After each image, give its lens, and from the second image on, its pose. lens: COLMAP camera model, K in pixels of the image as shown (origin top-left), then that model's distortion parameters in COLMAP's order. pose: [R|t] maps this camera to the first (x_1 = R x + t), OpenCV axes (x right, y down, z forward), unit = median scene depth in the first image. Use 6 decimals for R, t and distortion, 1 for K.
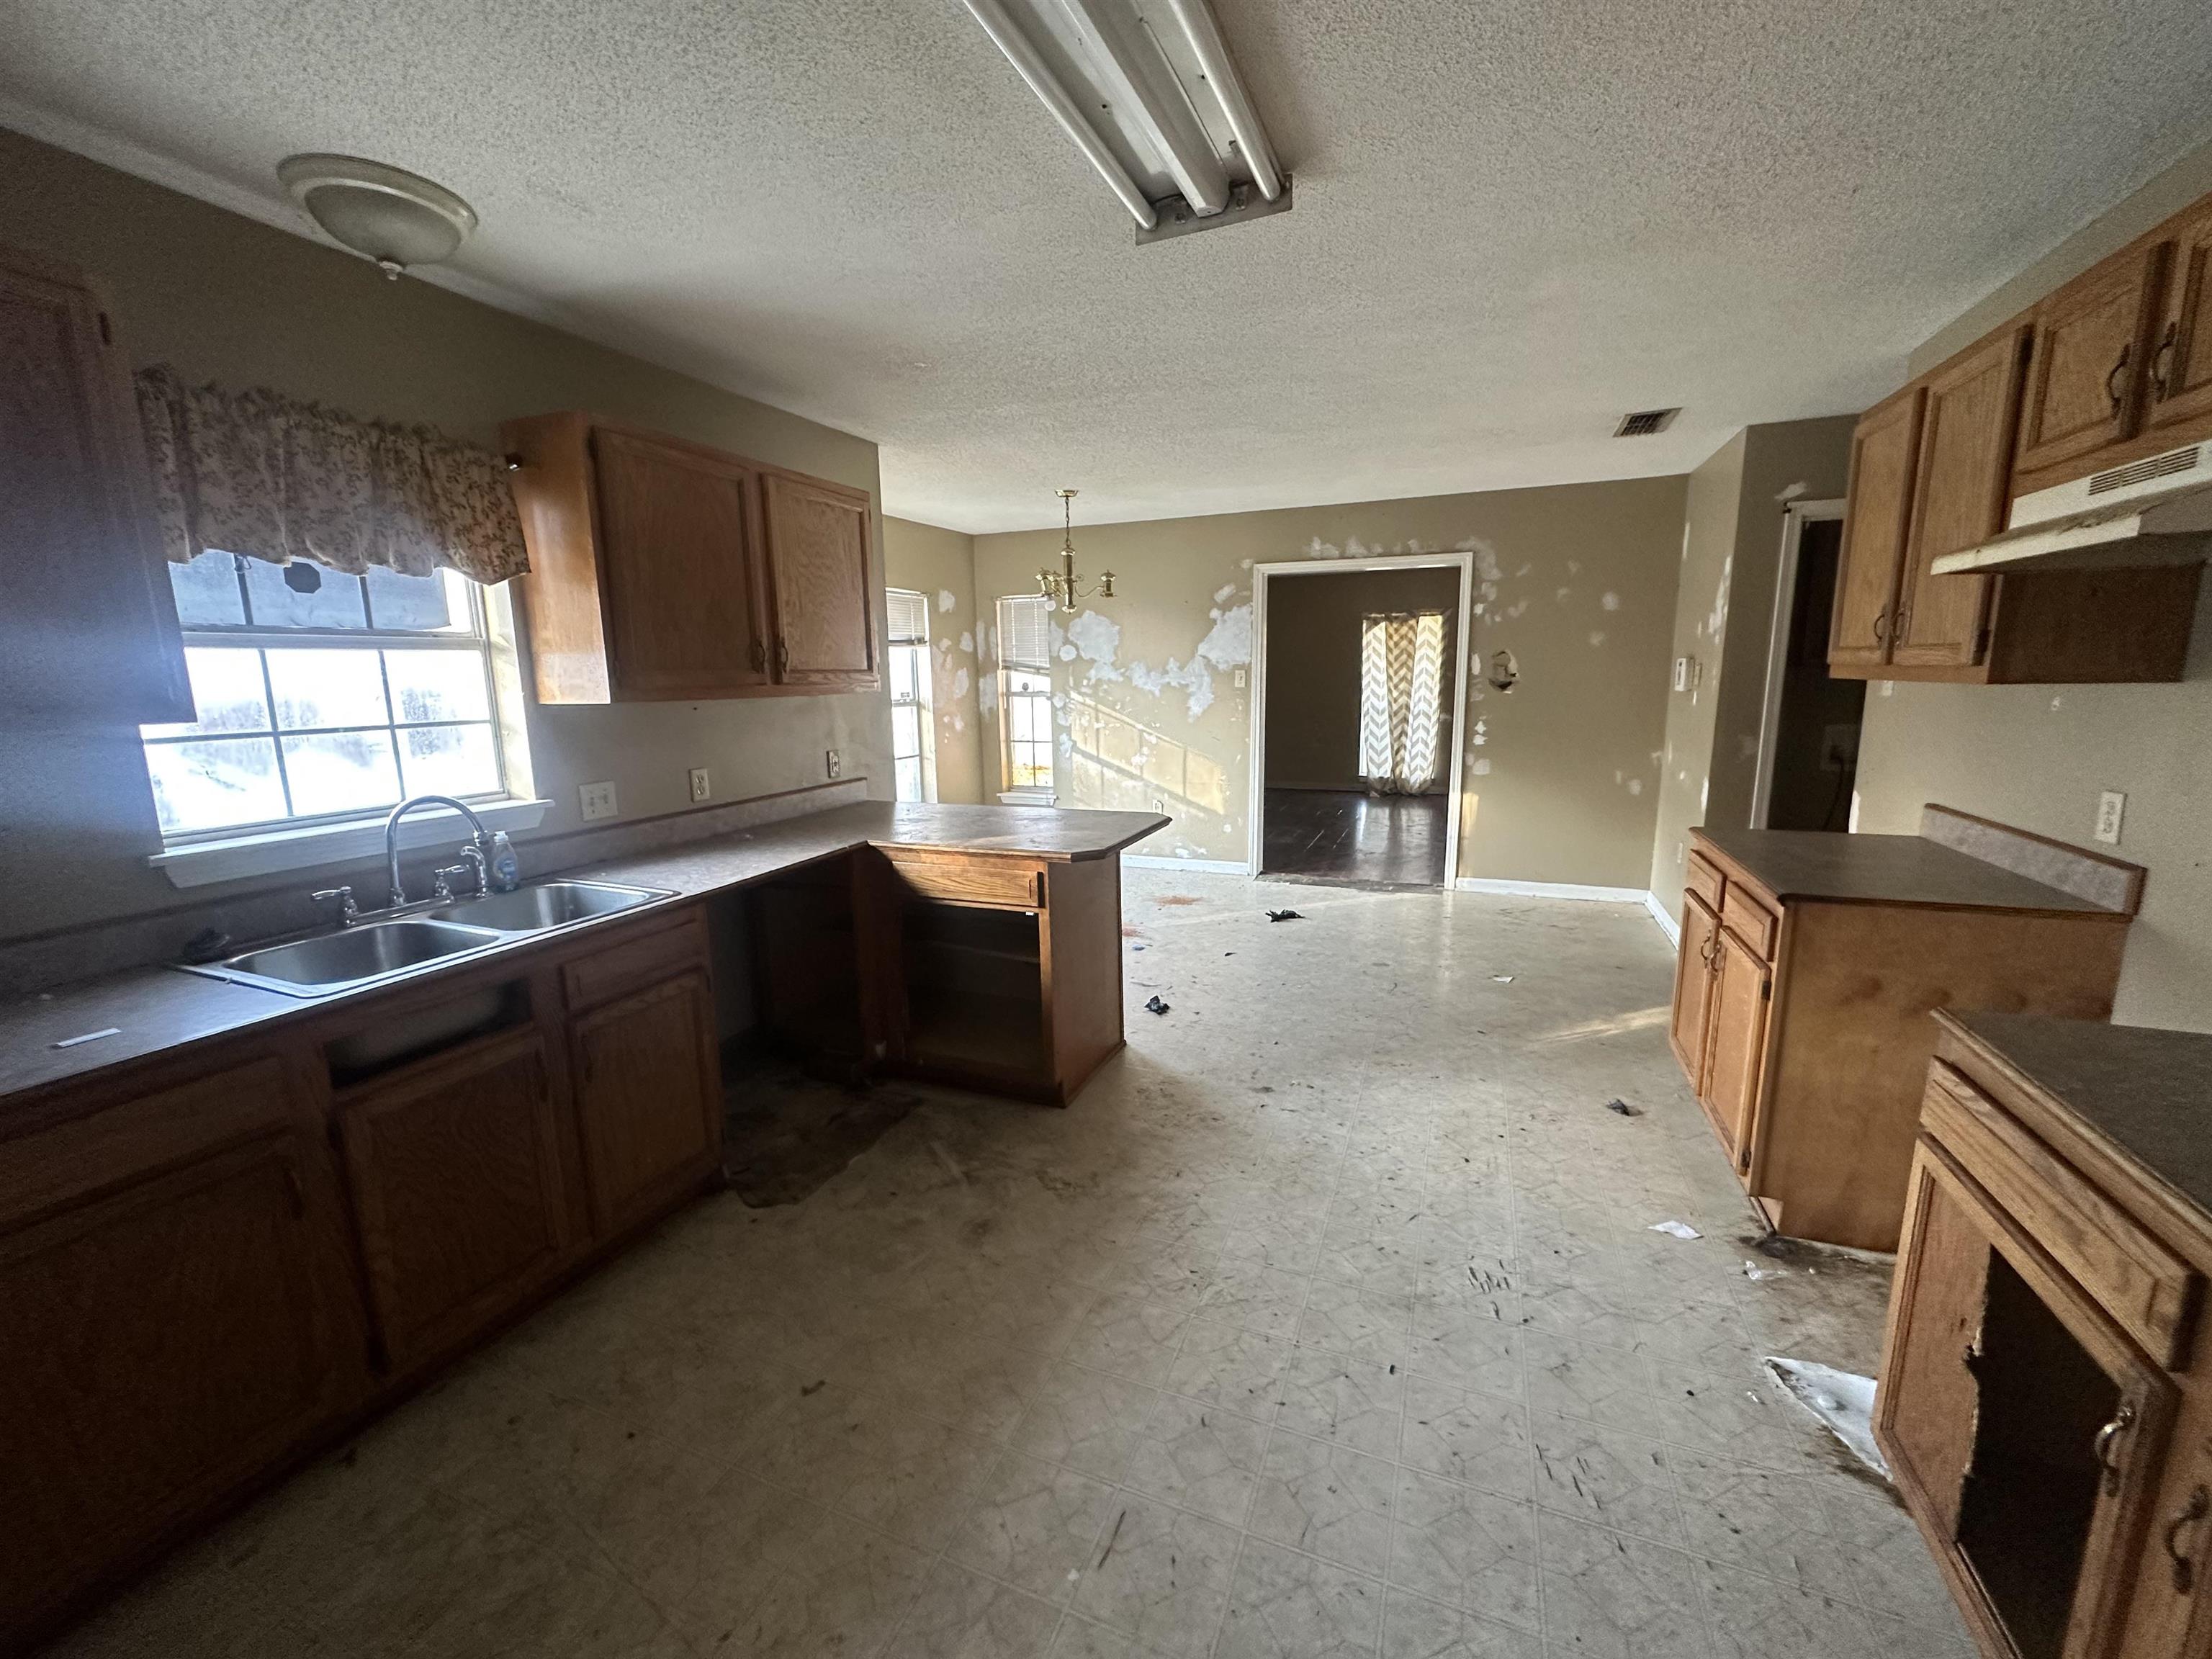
lens RADIAL K [[885.5, 0, 1101.4], [0, 885.5, 826.3], [0, 0, 1]] dist [-0.001996, -0.000025]
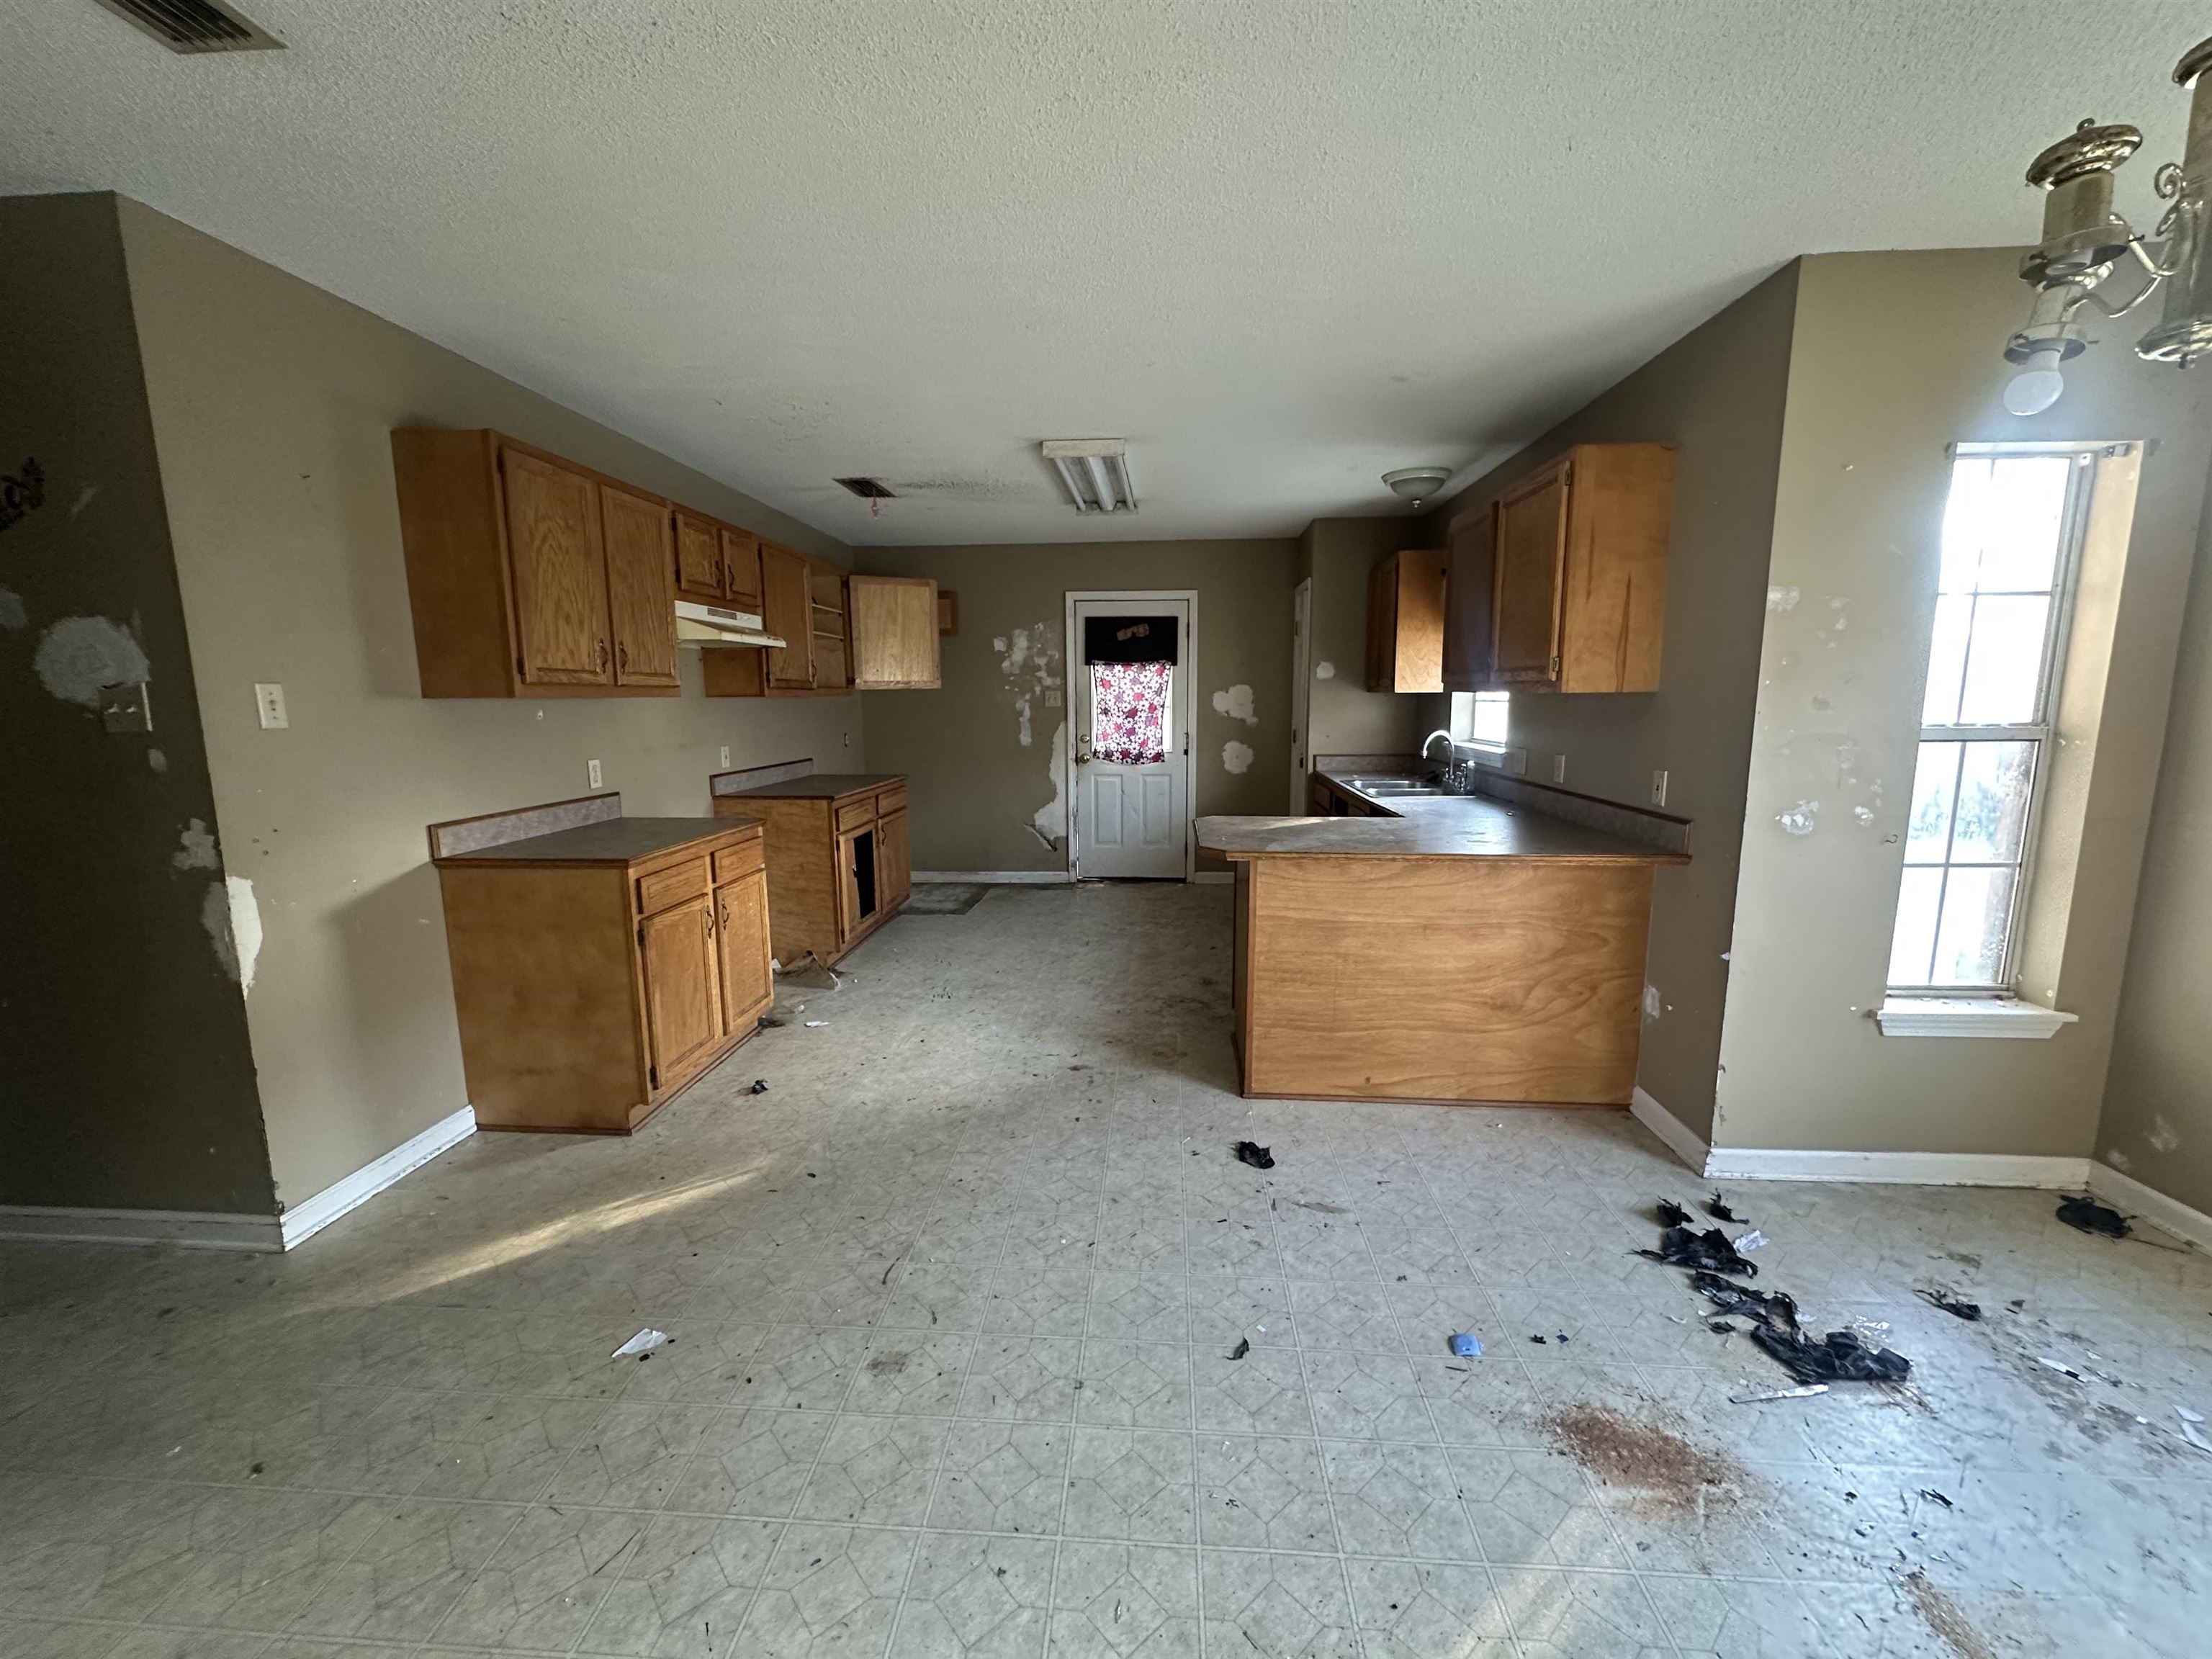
lens RADIAL K [[885.5, 0, 1112.8], [0, 885.5, 829.3], [0, 0, 1]] dist [-0.001996, -0.000025]
pose [[-0.944520, 0.073433, -0.320140, 0.495096], [-0.033458, 0.948106, 0.316188, -0.339151], [0.326745, 0.309358, -0.893049, 1.999970]]
